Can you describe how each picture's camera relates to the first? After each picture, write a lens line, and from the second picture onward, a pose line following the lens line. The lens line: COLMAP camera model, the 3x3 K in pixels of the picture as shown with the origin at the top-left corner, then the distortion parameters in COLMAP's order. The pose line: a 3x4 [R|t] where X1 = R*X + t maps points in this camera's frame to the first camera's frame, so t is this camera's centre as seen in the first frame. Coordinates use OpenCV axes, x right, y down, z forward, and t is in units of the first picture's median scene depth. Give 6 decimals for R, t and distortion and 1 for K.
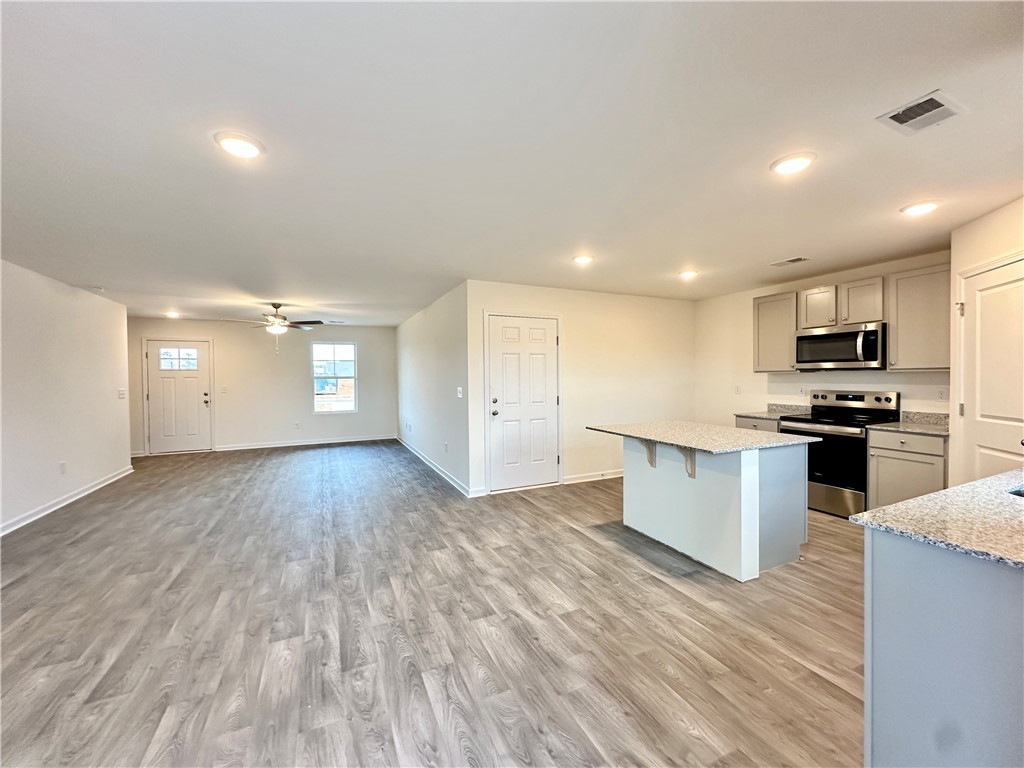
lens RADIAL K [[407.7, 0, 511.9], [0, 407.7, 383.0], [0, 0, 1]] dist [-0.003437, 0.000416]
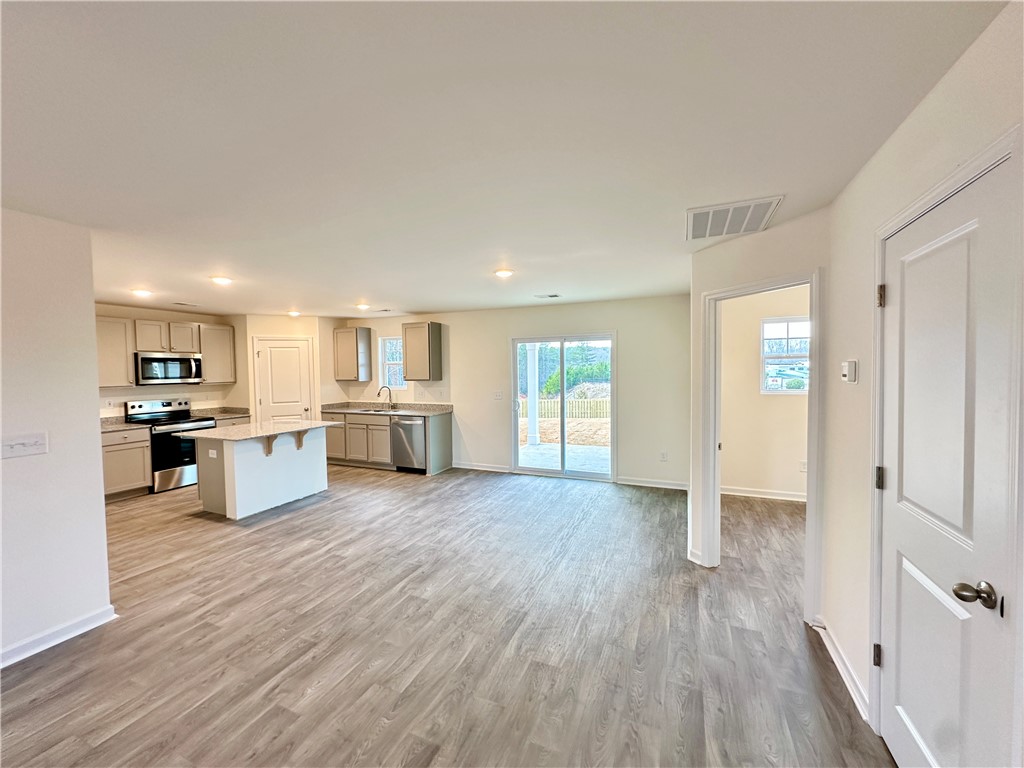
lens RADIAL K [[407.7, 0, 511.9], [0, 407.7, 383.0], [0, 0, 1]] dist [-0.003437, 0.000416]
pose [[-0.668134, -0.009087, 0.743986, -1.061266], [0.031364, 0.998693, 0.040365, -0.059909], [-0.743380, 0.050304, -0.666975, 1.131228]]
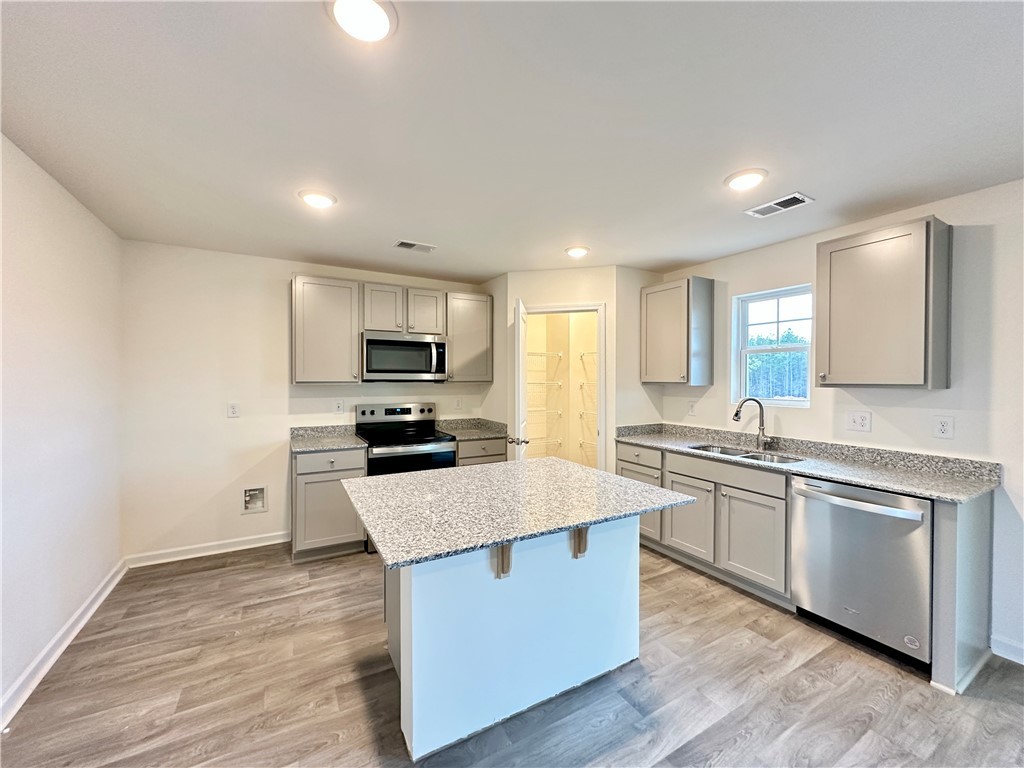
lens RADIAL K [[407.7, 0, 511.9], [0, 407.7, 383.0], [0, 0, 1]] dist [-0.003437, 0.000416]
pose [[-0.088111, -0.002401, 0.996108, -0.133660], [0.014247, 0.999892, 0.003670, -0.031022], [-0.996009, 0.014515, -0.088067, 0.901232]]
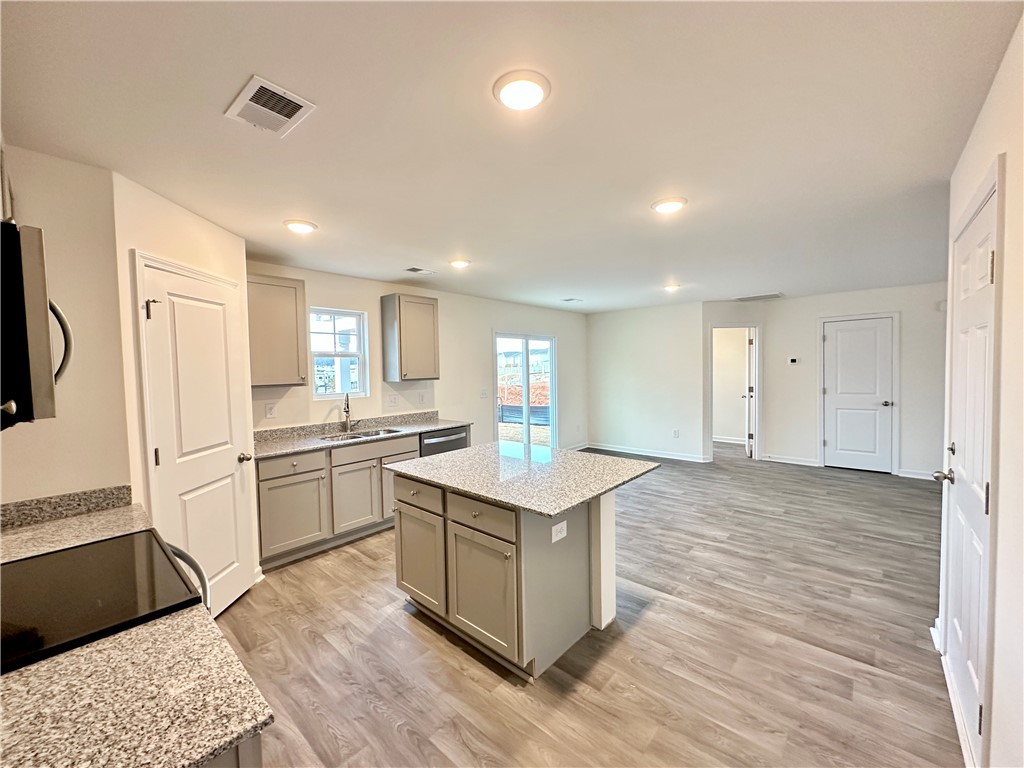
lens RADIAL K [[407.7, 0, 511.9], [0, 407.7, 383.0], [0, 0, 1]] dist [-0.003437, 0.000416]
pose [[-0.916298, 0.041985, -0.398291, 0.651252], [0.019624, 0.998002, 0.060055, -0.070282], [0.400016, 0.047212, -0.915291, 1.467060]]
